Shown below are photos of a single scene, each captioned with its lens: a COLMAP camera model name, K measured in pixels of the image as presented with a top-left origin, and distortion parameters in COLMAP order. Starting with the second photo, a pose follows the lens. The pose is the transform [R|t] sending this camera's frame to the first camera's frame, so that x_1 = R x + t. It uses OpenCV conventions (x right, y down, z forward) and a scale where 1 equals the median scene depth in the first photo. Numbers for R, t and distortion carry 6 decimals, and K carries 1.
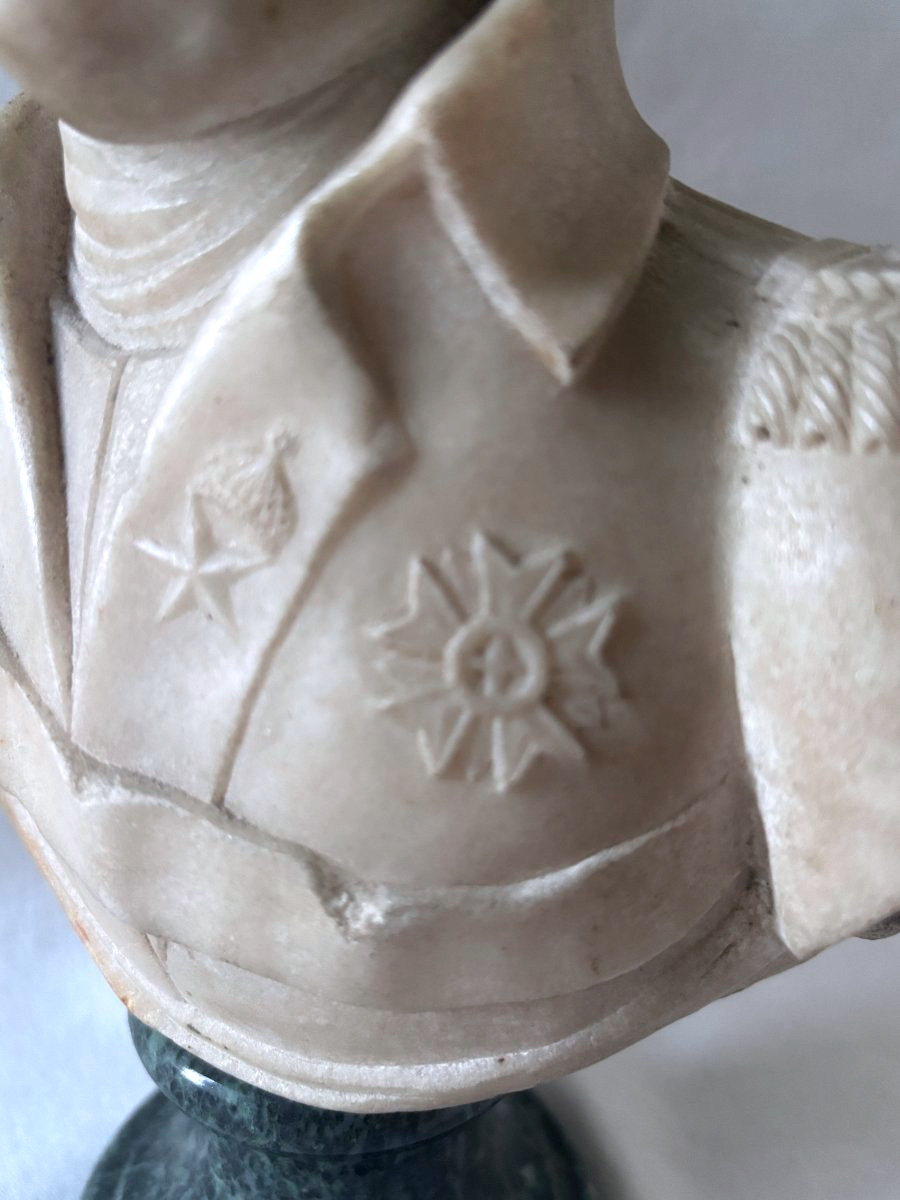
lens RADIAL K [[1042.4, 0, 454.6], [0, 1042.4, 596.0], [0, 0, 1]] dist [-0.049636, -0.036041]
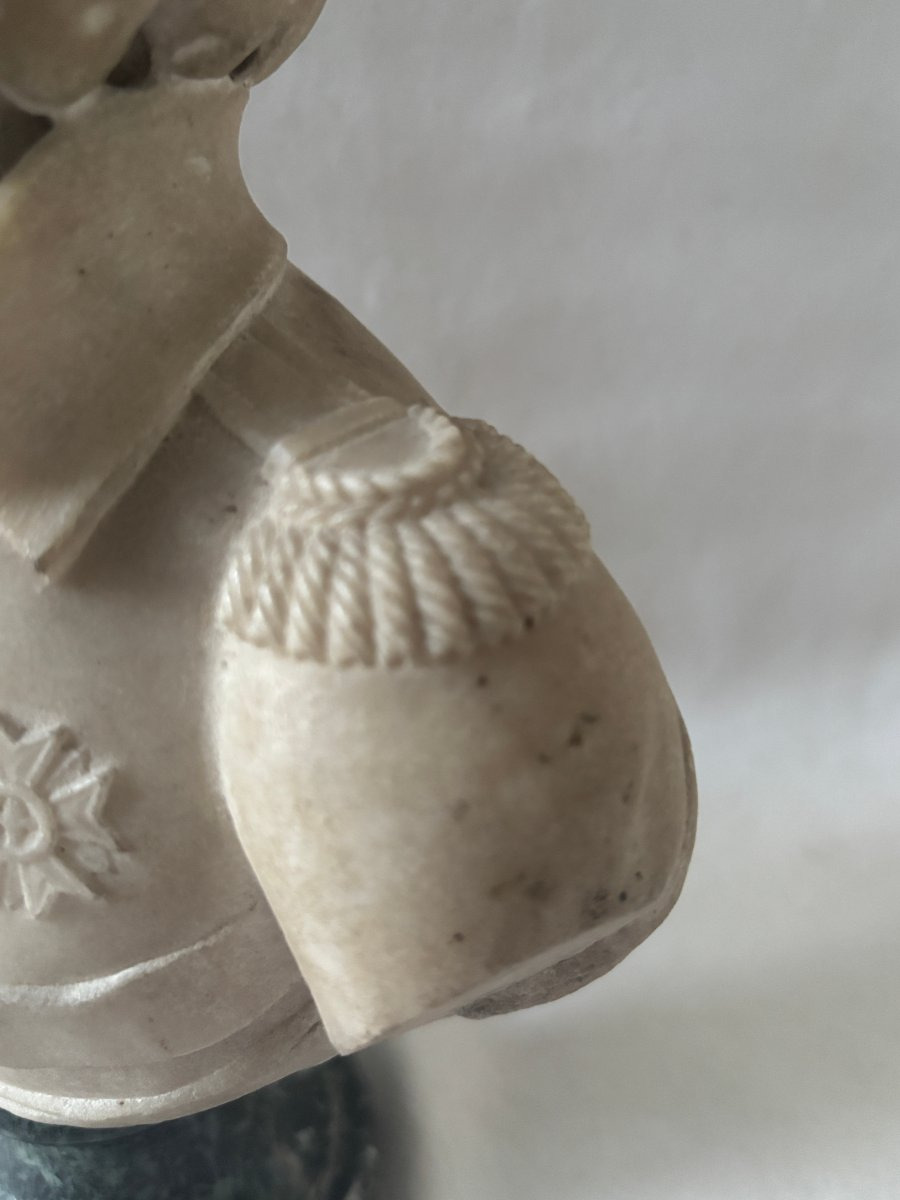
lens RADIAL K [[1042.4, 0, 370.4], [0, 1042.4, 620.4], [0, 0, 1]] dist [-0.049636, -0.036041]
pose [[0.992610, 0.015021, -0.120417, 0.537229], [0.000250, 0.992054, 0.125814, -0.281706], [0.121350, -0.124915, 0.984718, -0.052456]]
